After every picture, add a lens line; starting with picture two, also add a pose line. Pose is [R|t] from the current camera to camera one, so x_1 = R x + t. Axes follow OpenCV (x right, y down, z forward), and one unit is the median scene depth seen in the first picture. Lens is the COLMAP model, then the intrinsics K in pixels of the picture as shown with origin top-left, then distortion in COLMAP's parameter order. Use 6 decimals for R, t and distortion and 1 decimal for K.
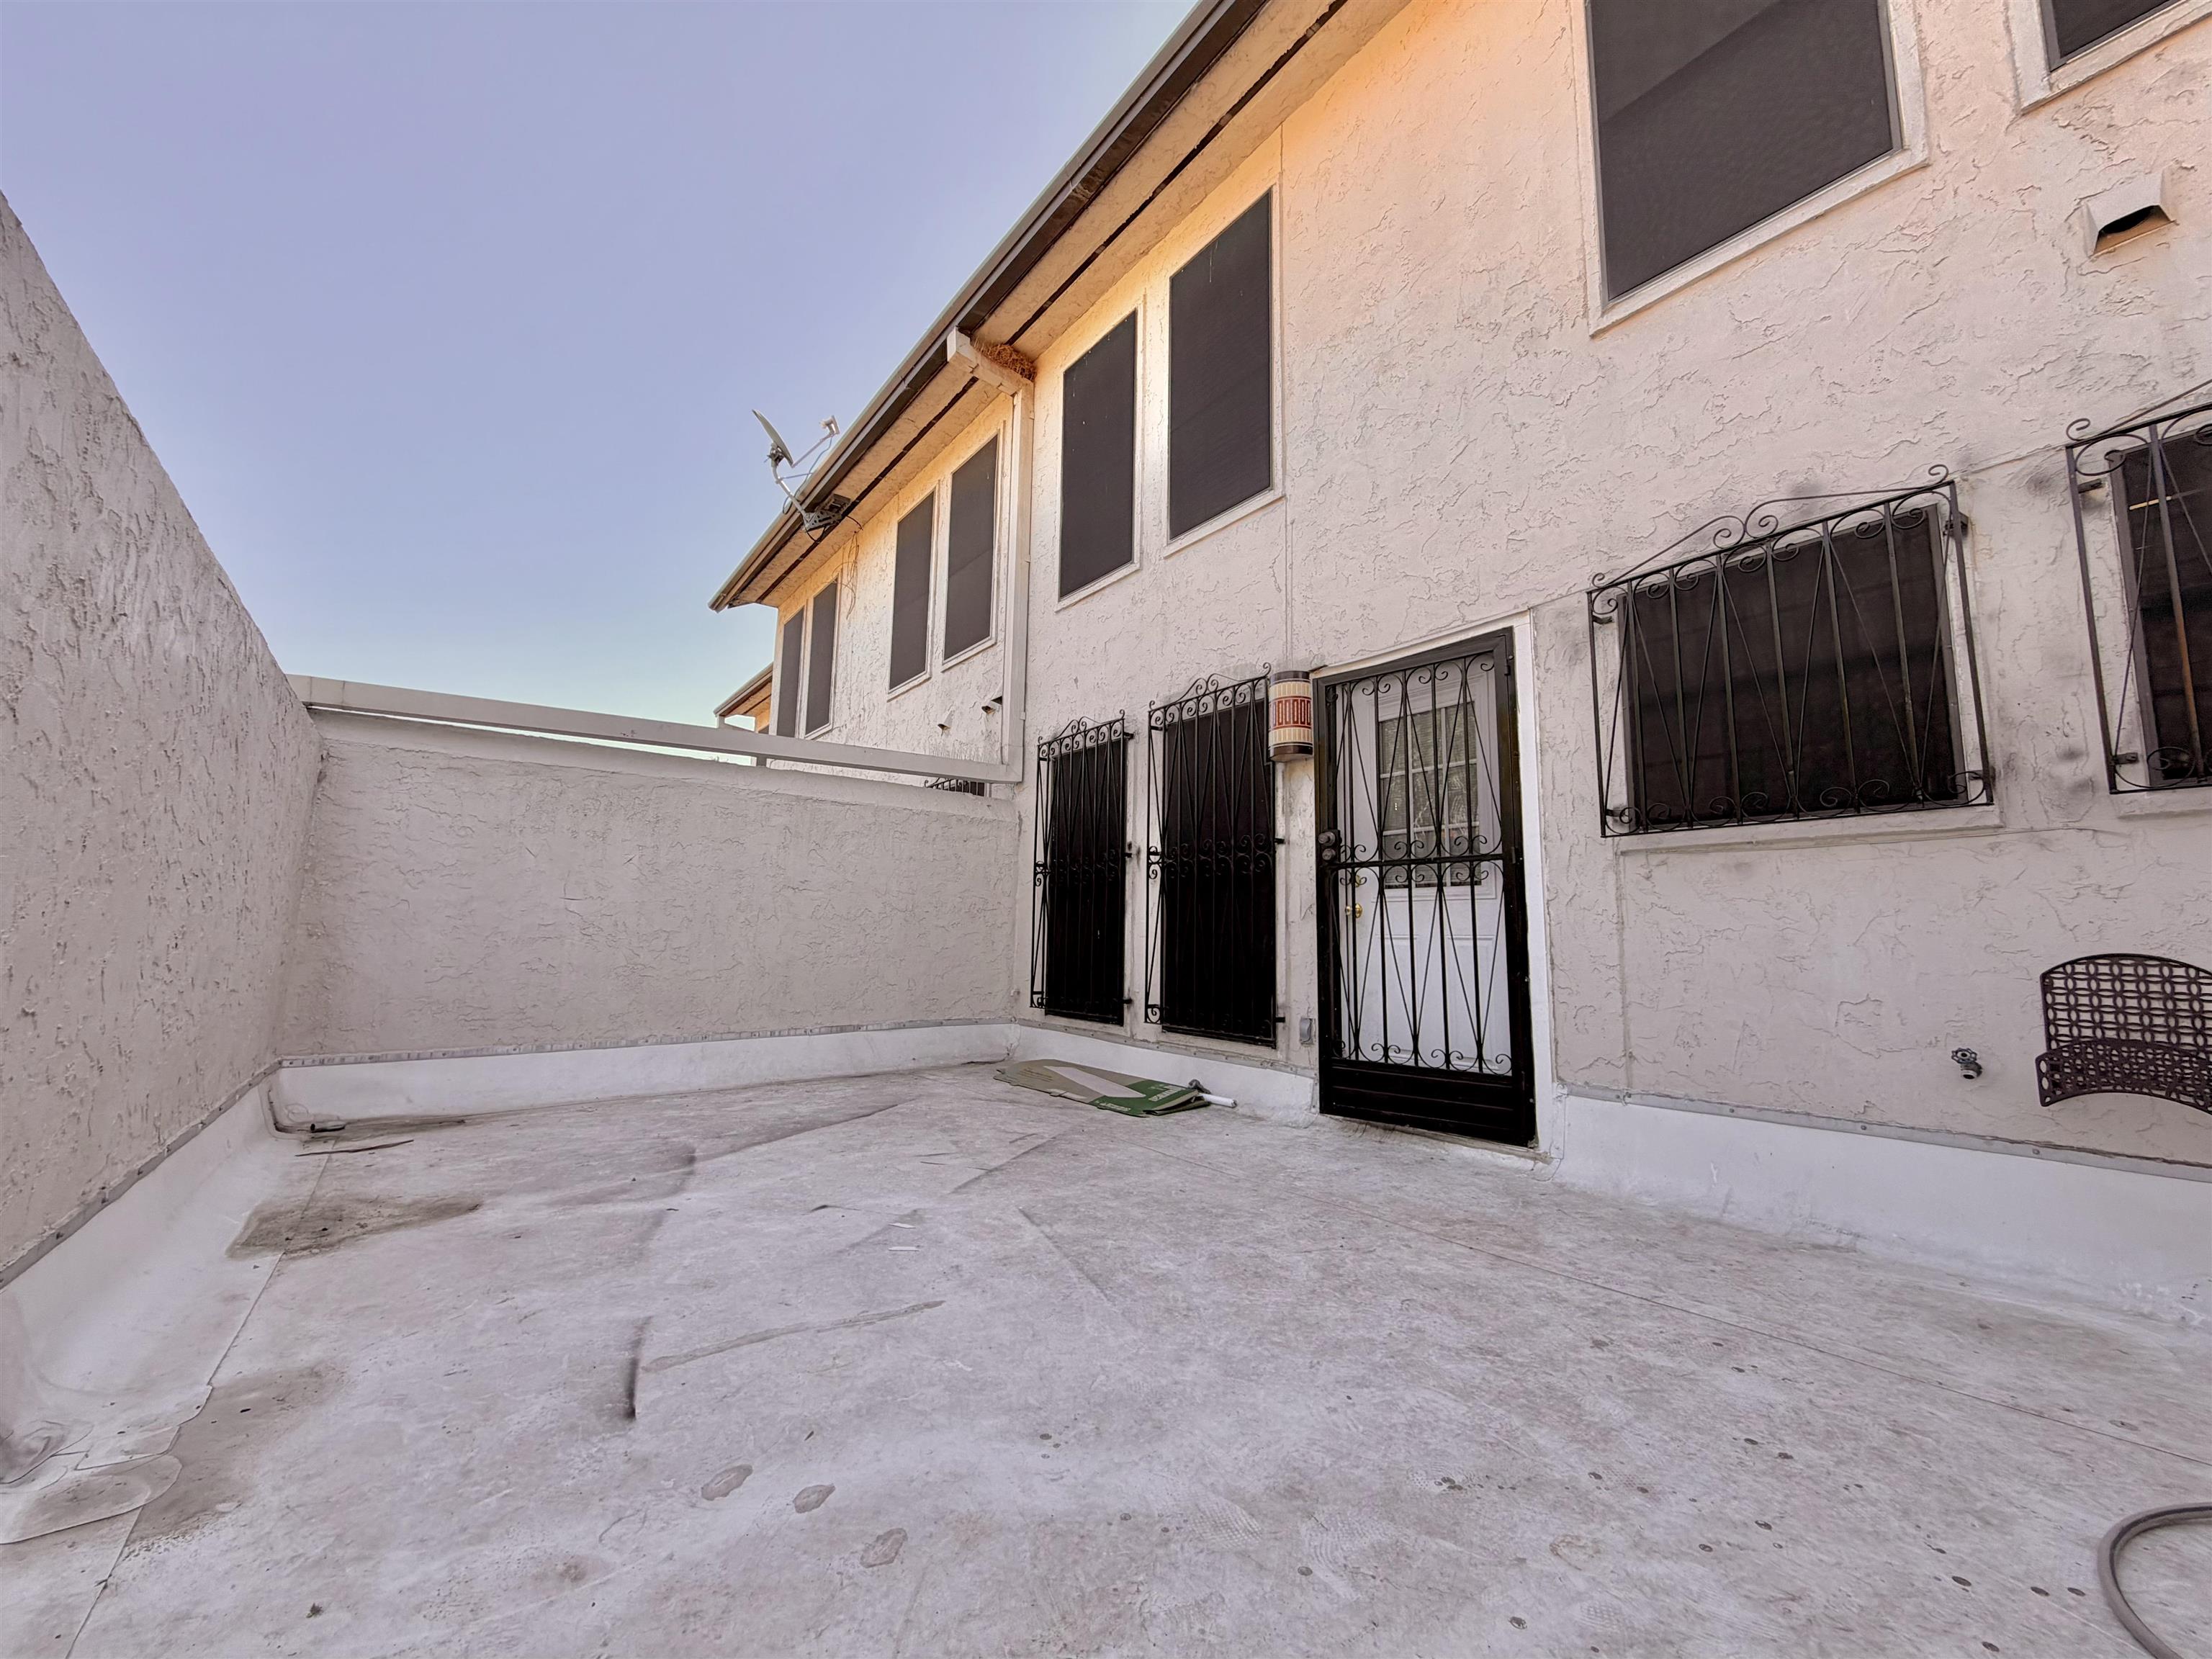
lens RADIAL K [[886.2, 0, 1100.7], [0, 886.2, 826.2], [0, 0, 1]] dist [0.001185, -0.000801]
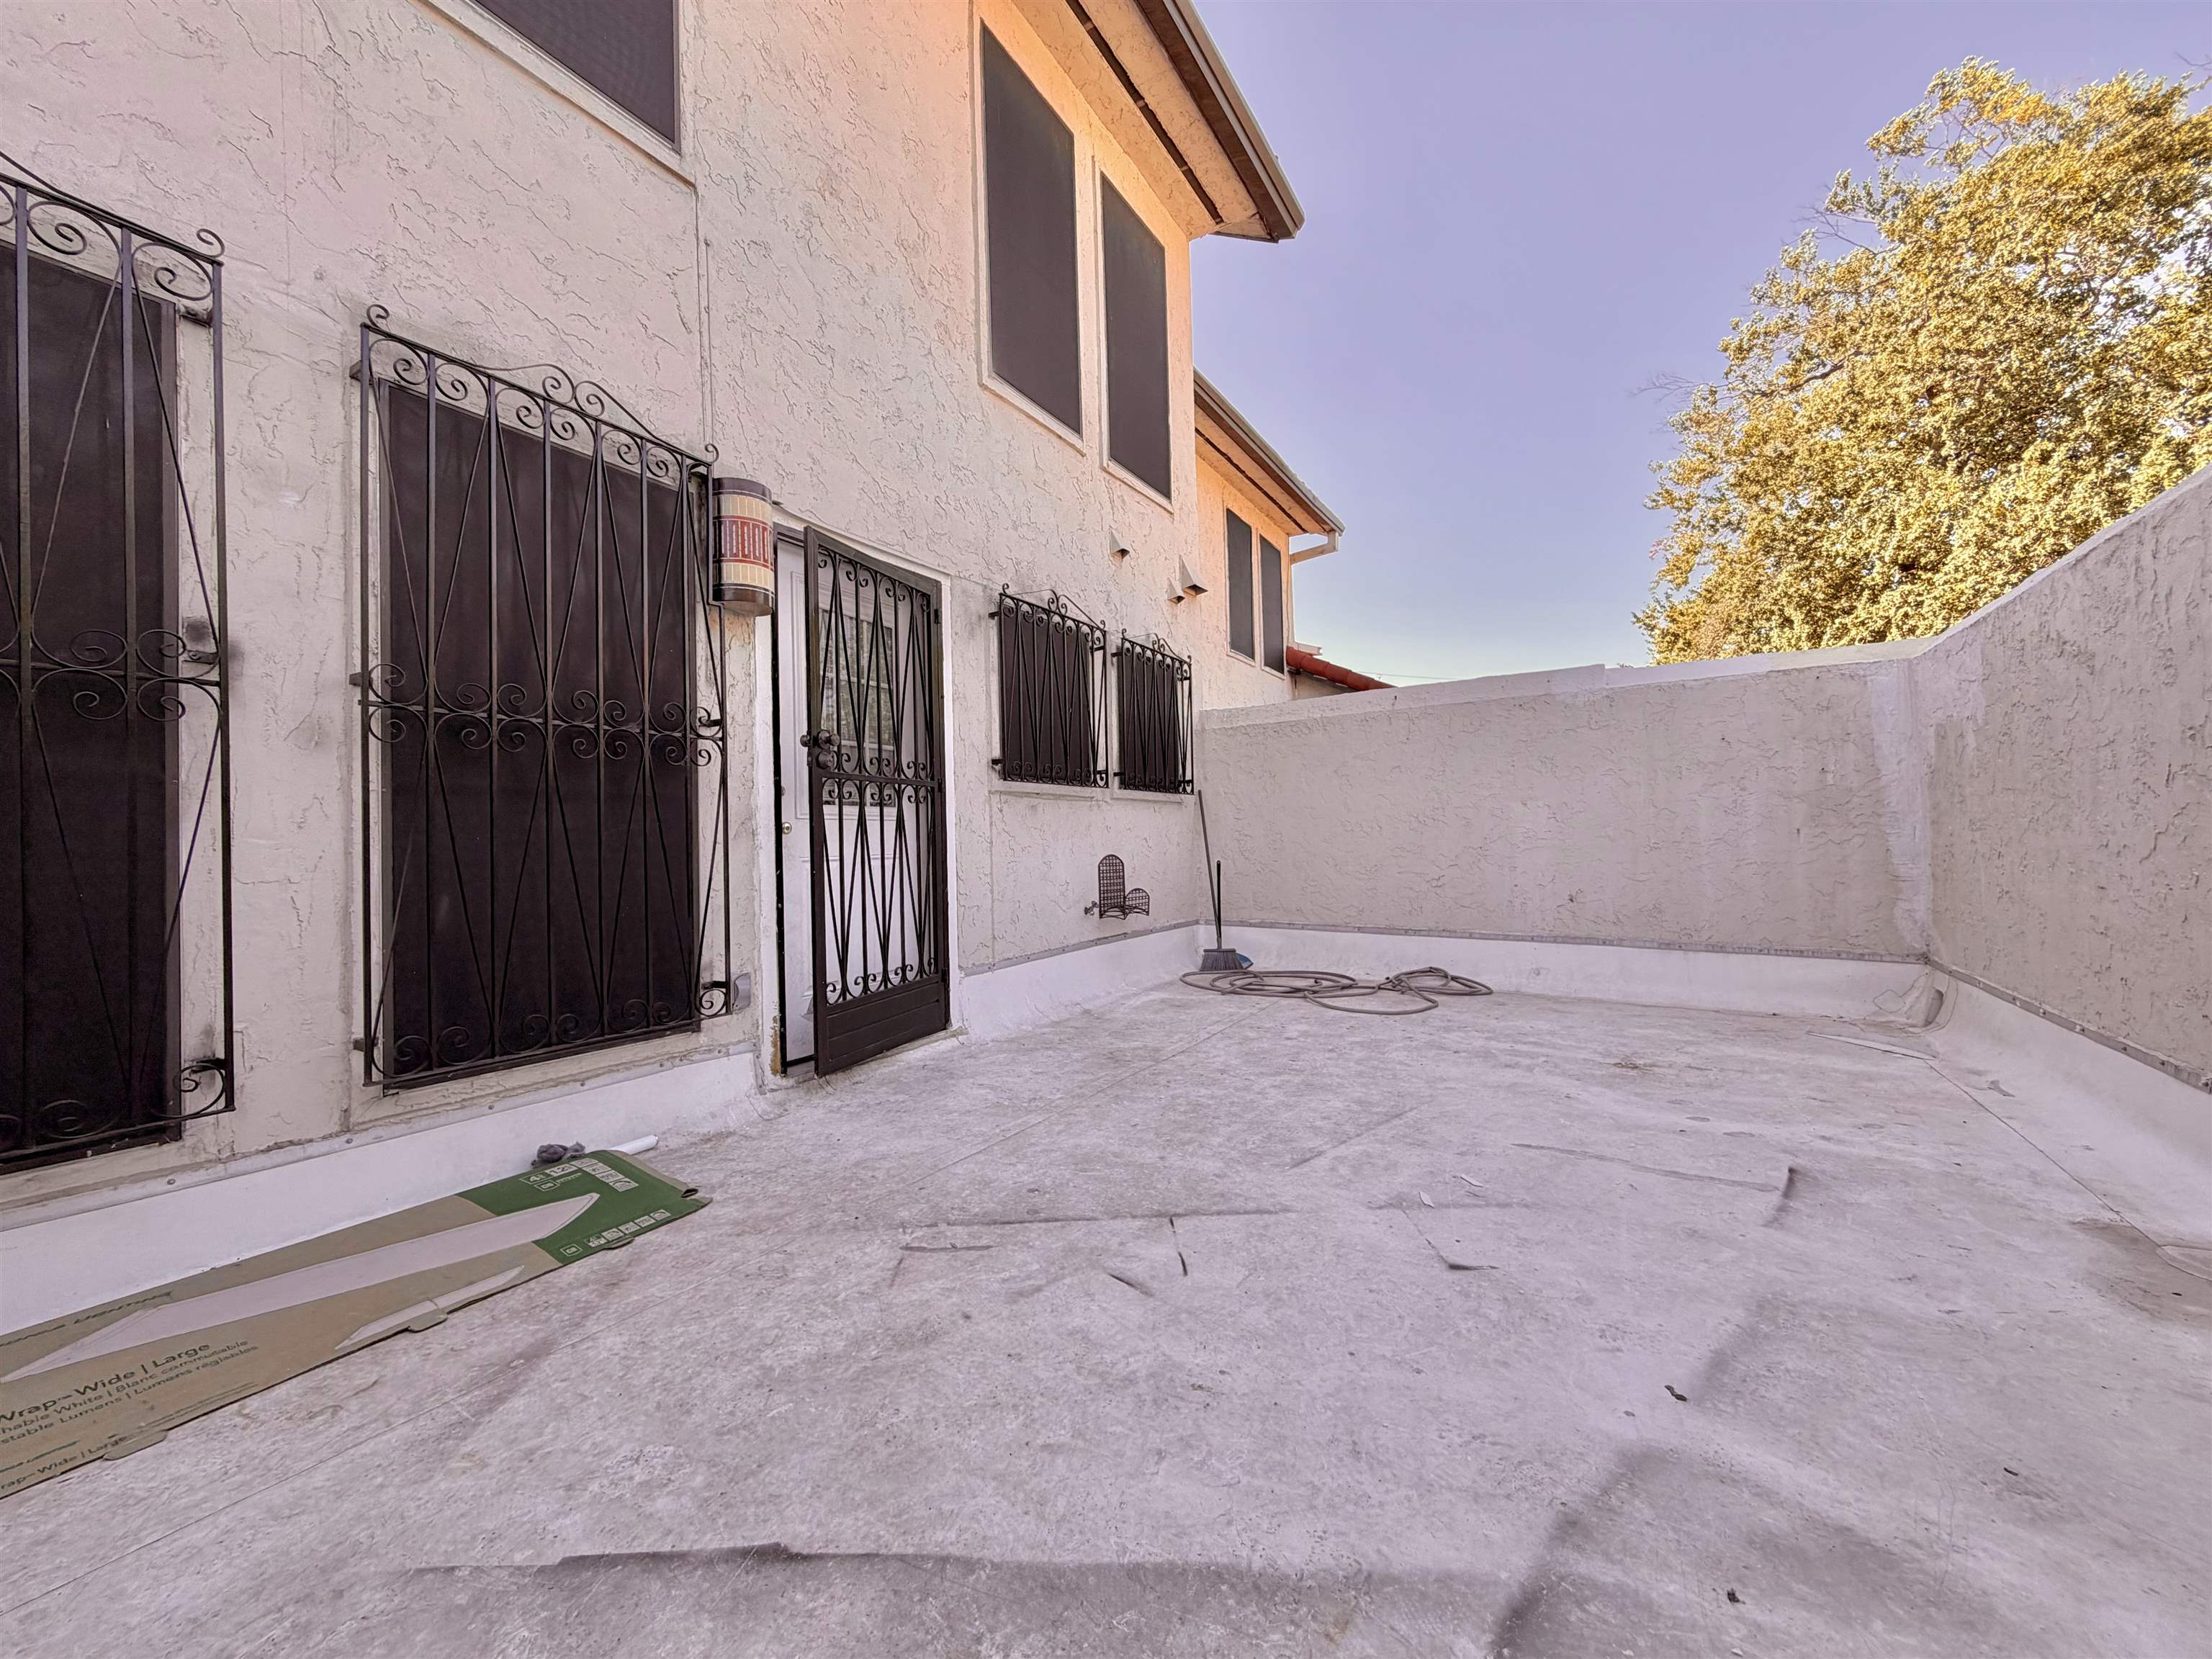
lens RADIAL K [[886.2, 0, 1098.8], [0, 886.2, 826.0], [0, 0, 1]] dist [0.001185, -0.000801]
pose [[-0.385885, 0.009675, 0.922496, -0.912974], [-0.104785, 0.993014, -0.054246, 0.173021], [-0.916577, -0.117597, -0.382176, 1.690743]]
